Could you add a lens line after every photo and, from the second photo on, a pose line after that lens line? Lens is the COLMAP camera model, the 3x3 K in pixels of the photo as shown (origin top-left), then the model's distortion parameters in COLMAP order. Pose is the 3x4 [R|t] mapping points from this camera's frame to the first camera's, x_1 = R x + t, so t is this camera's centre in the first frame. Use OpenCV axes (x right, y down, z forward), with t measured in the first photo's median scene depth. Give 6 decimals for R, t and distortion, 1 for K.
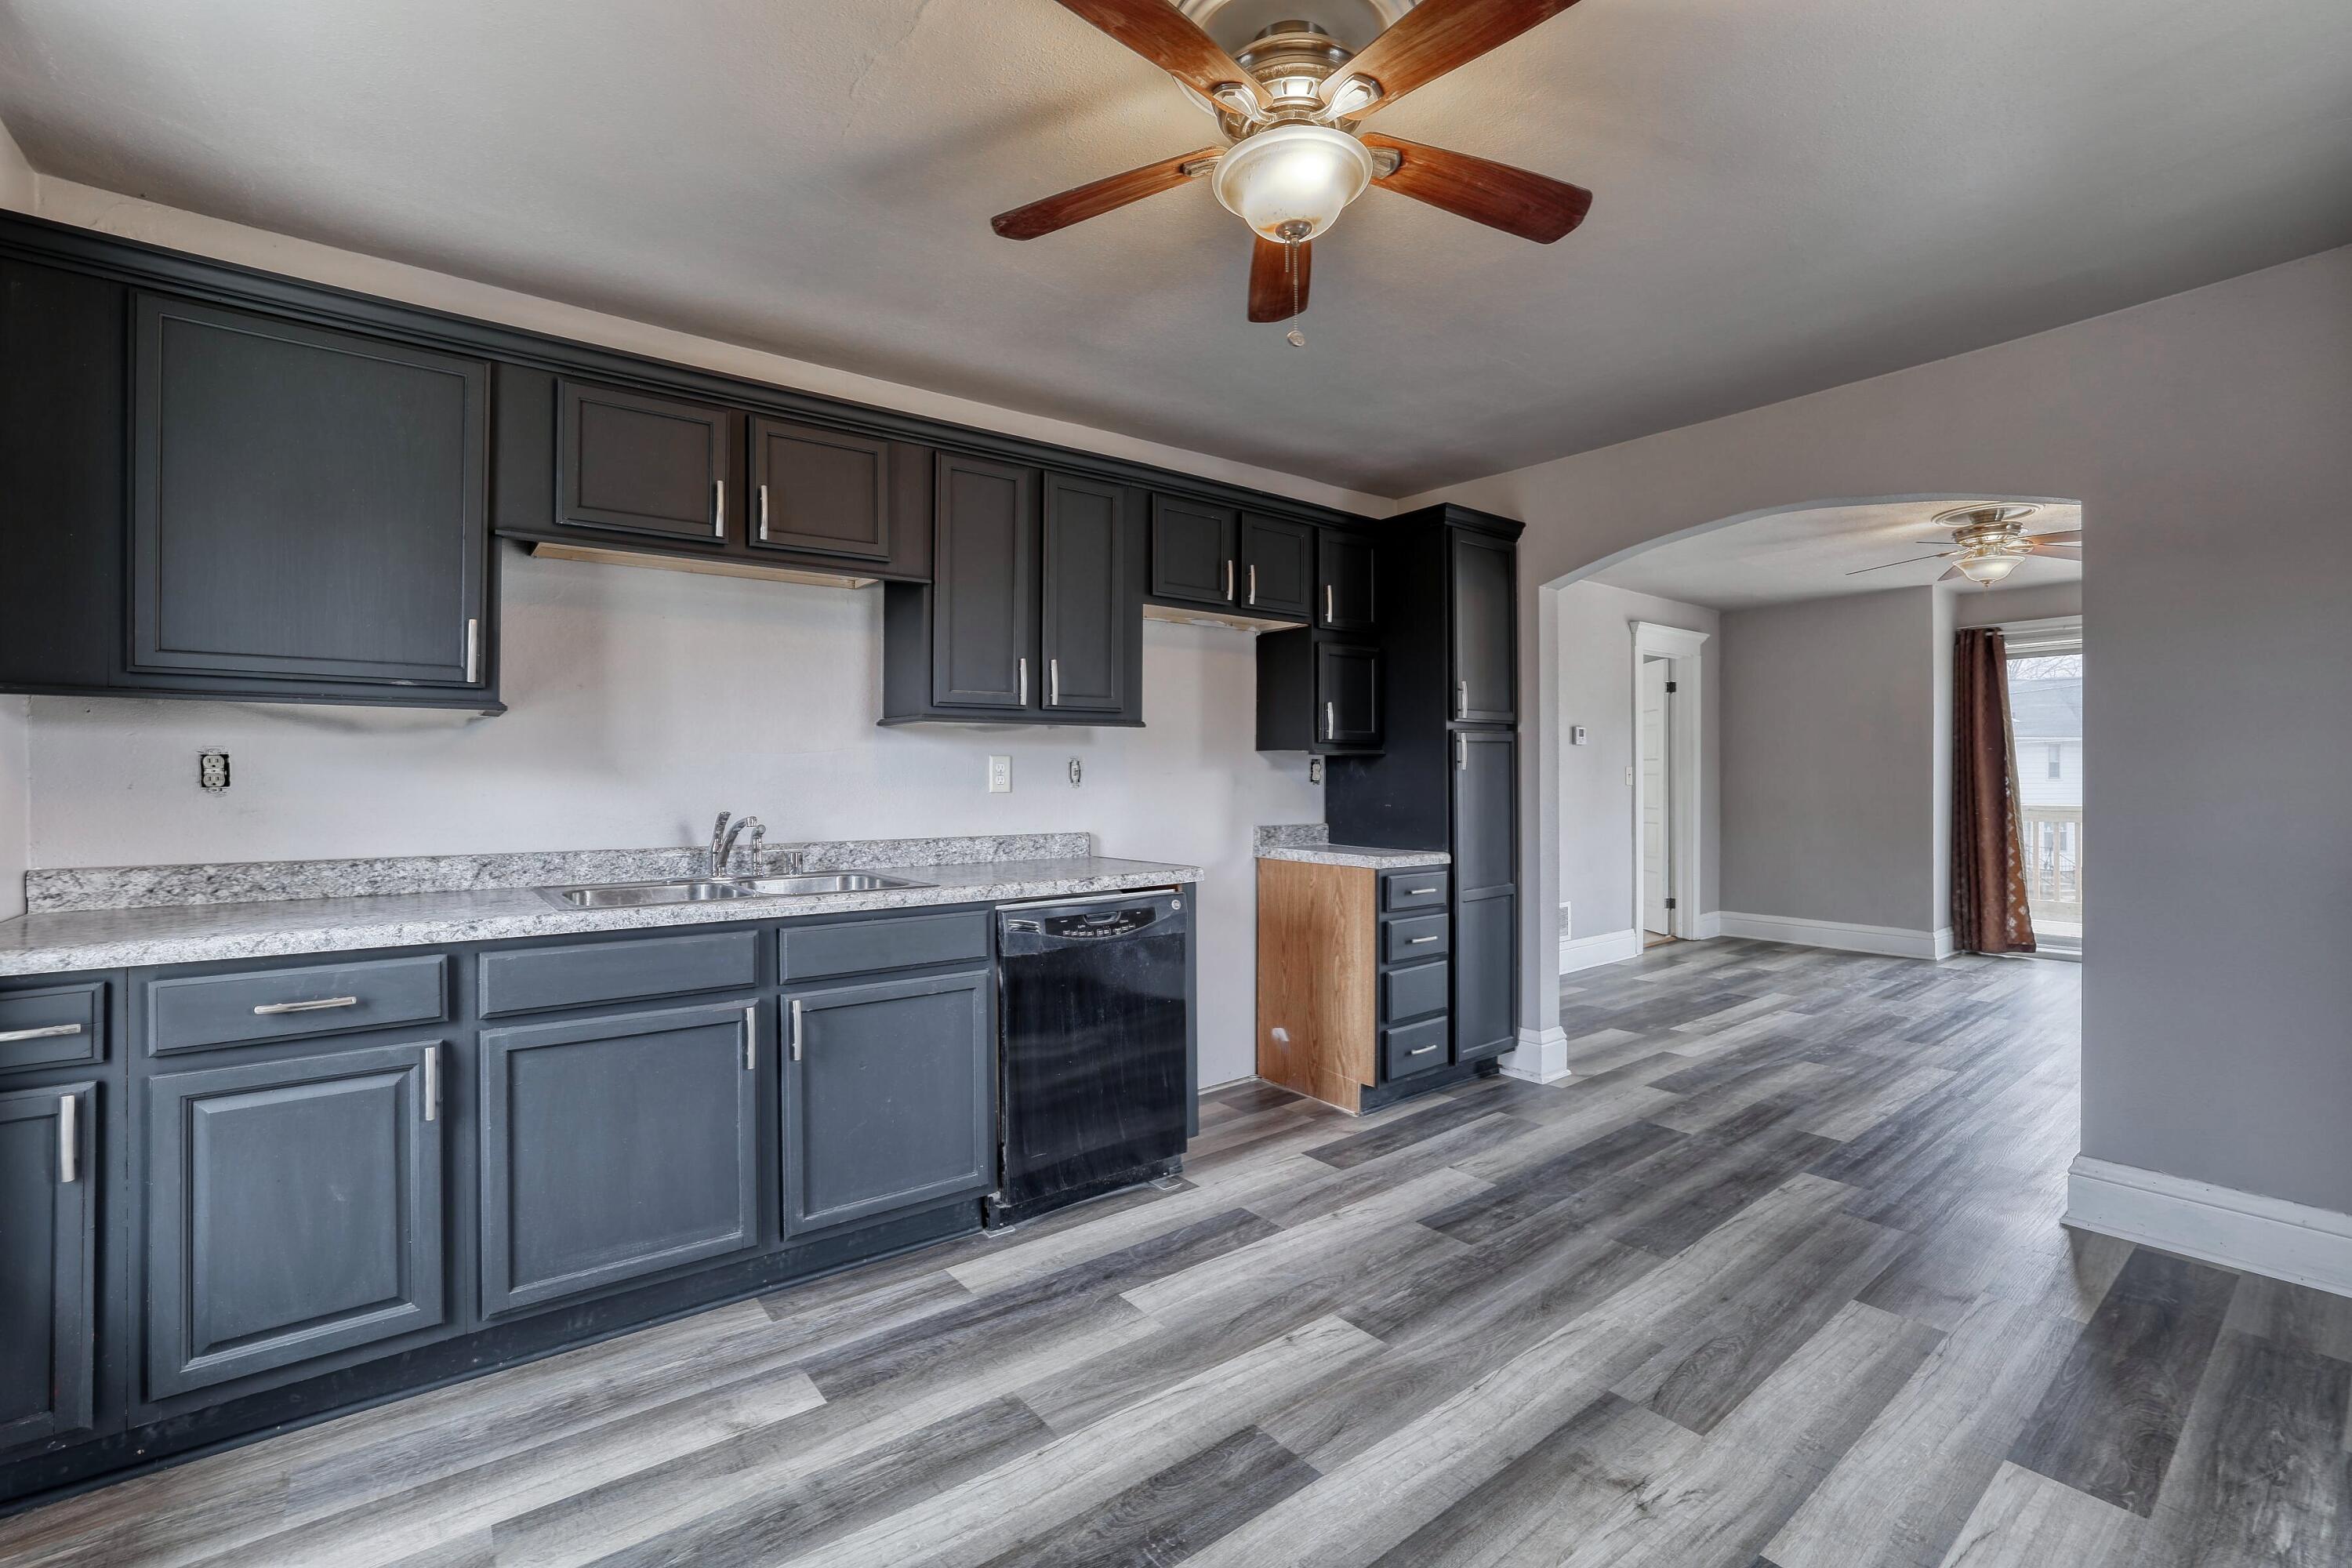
lens RADIAL K [[1009.4, 0, 1172.3], [0, 1009.4, 775.7], [0, 0, 1]] dist [-0.050800, 0.018774]
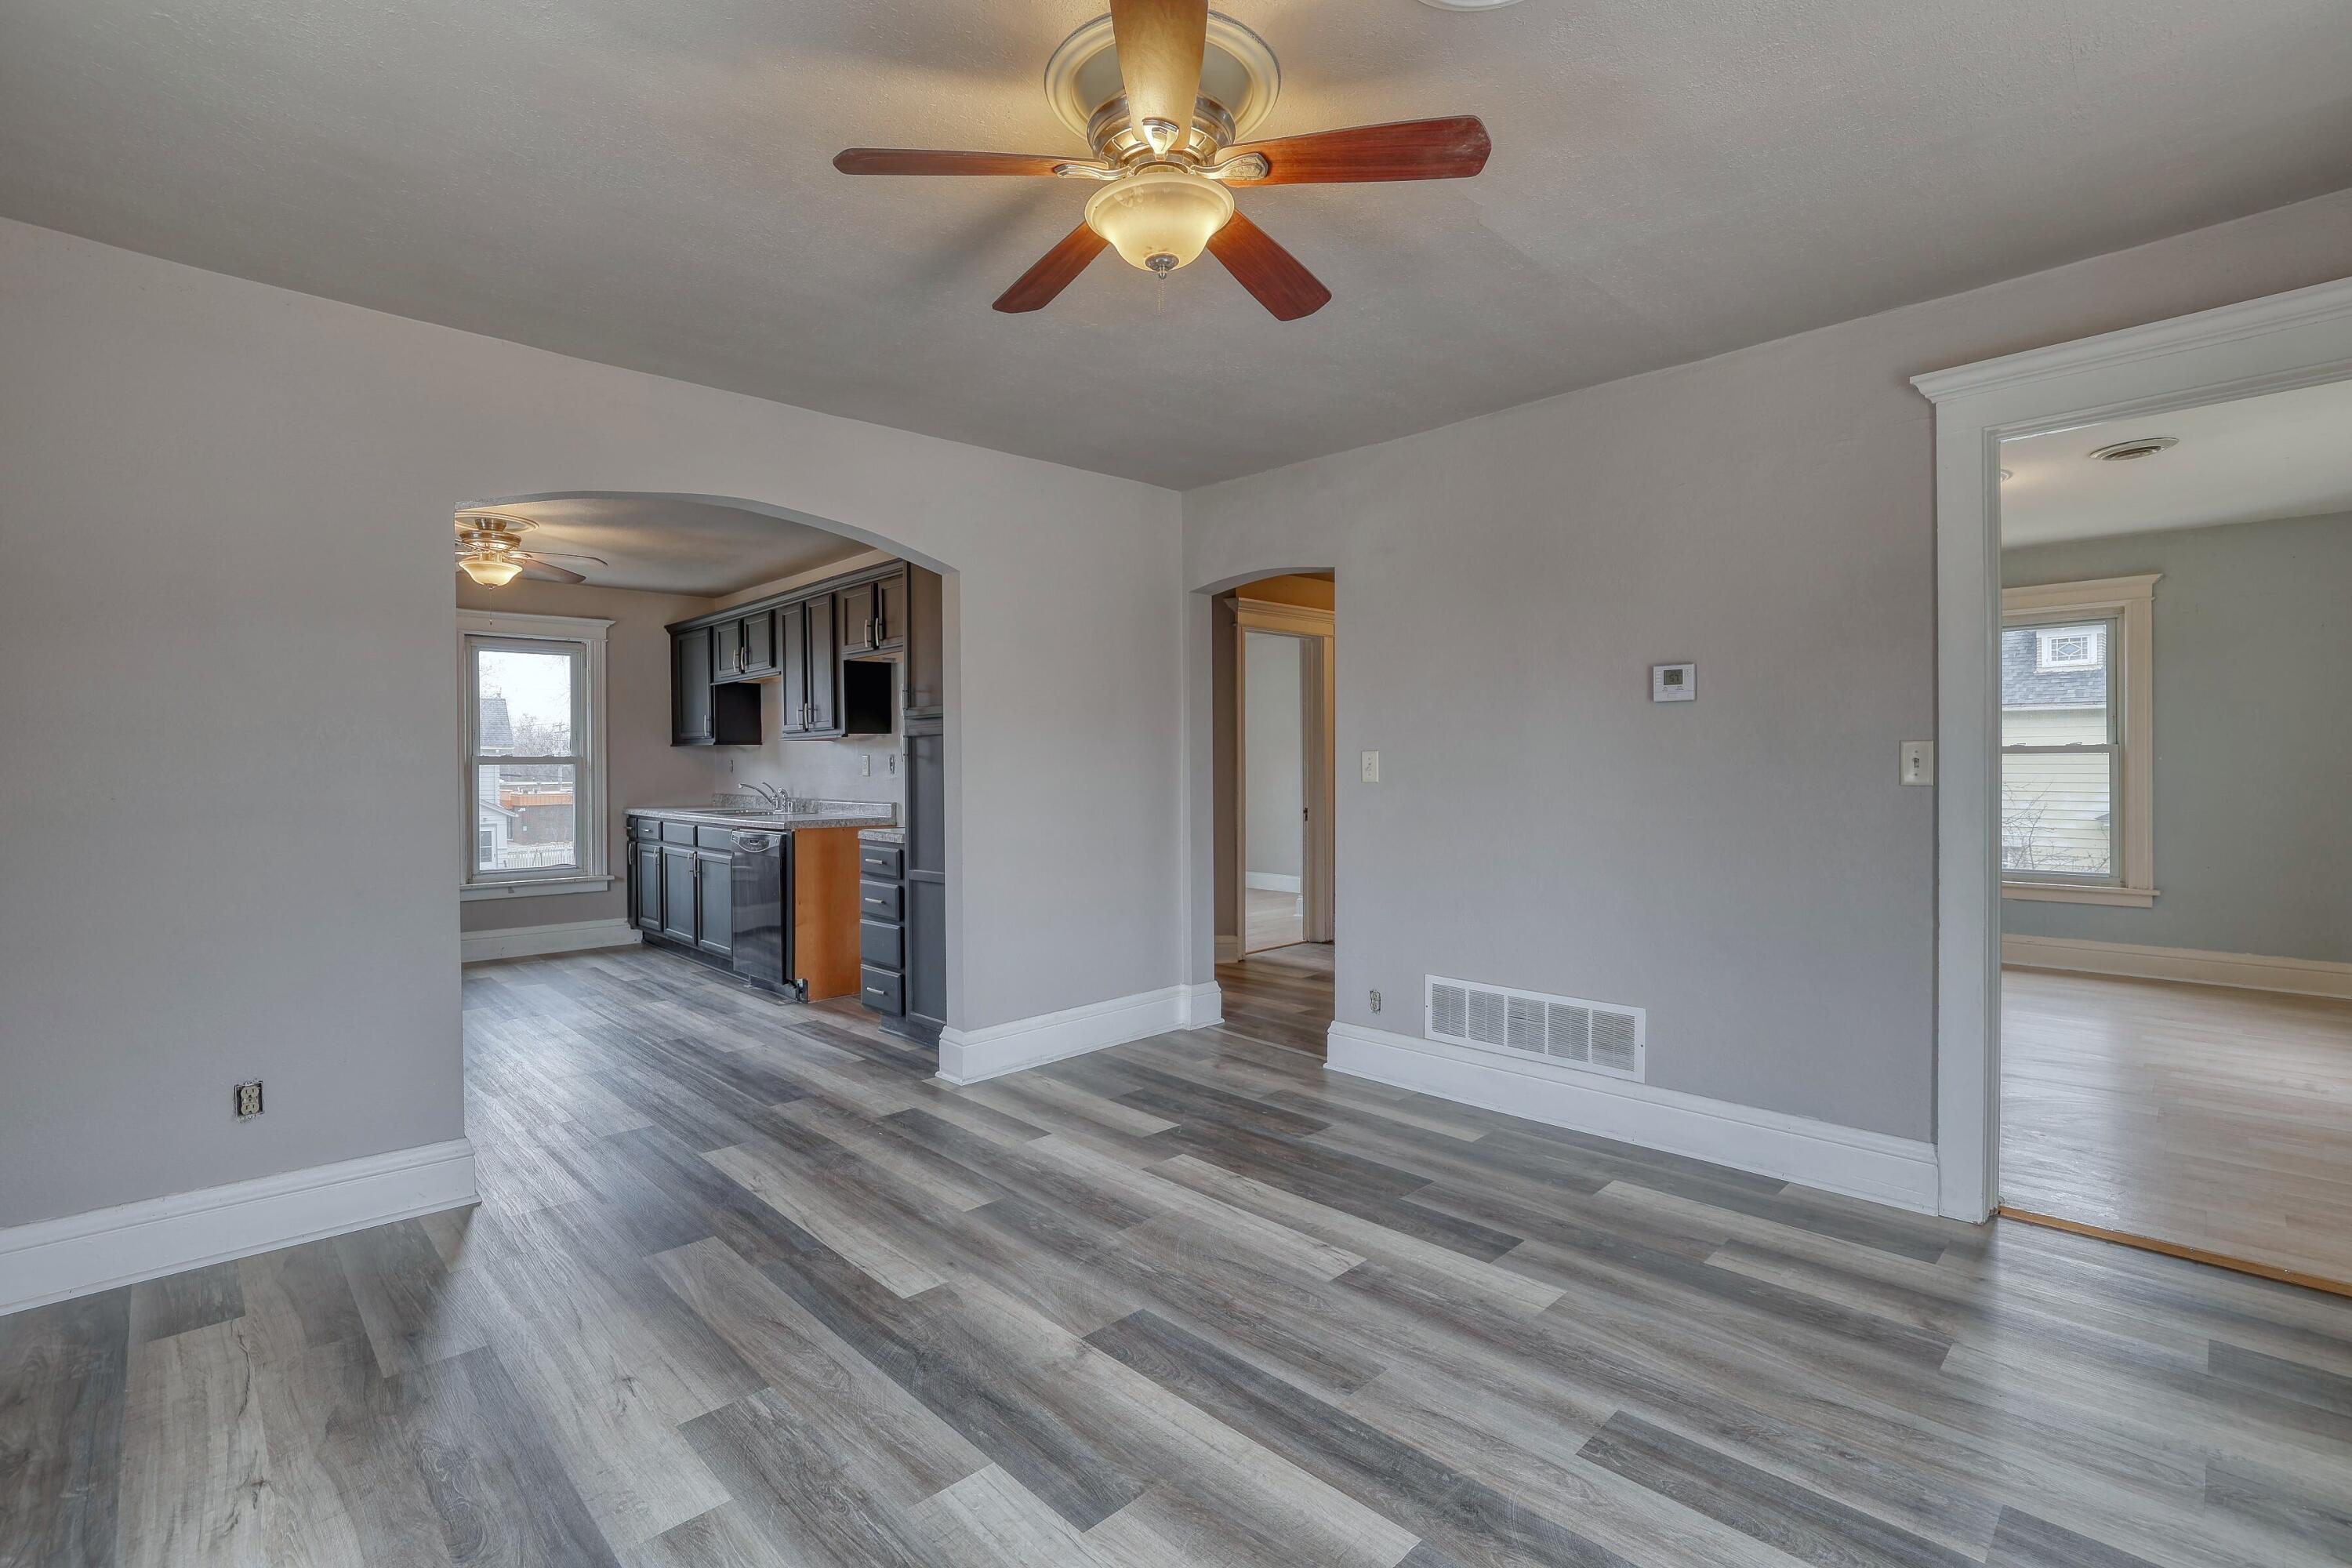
lens RADIAL K [[1062.9, 0, 1159.8], [0, 1062.9, 771.1], [0, 0, 1]] dist [-0.043185, 0.017811]
pose [[0.106394, 0.007608, -0.994295, 2.041432], [0.006990, 0.999940, 0.008399, -0.005126], [0.994300, -0.007844, 0.106334, 1.571370]]
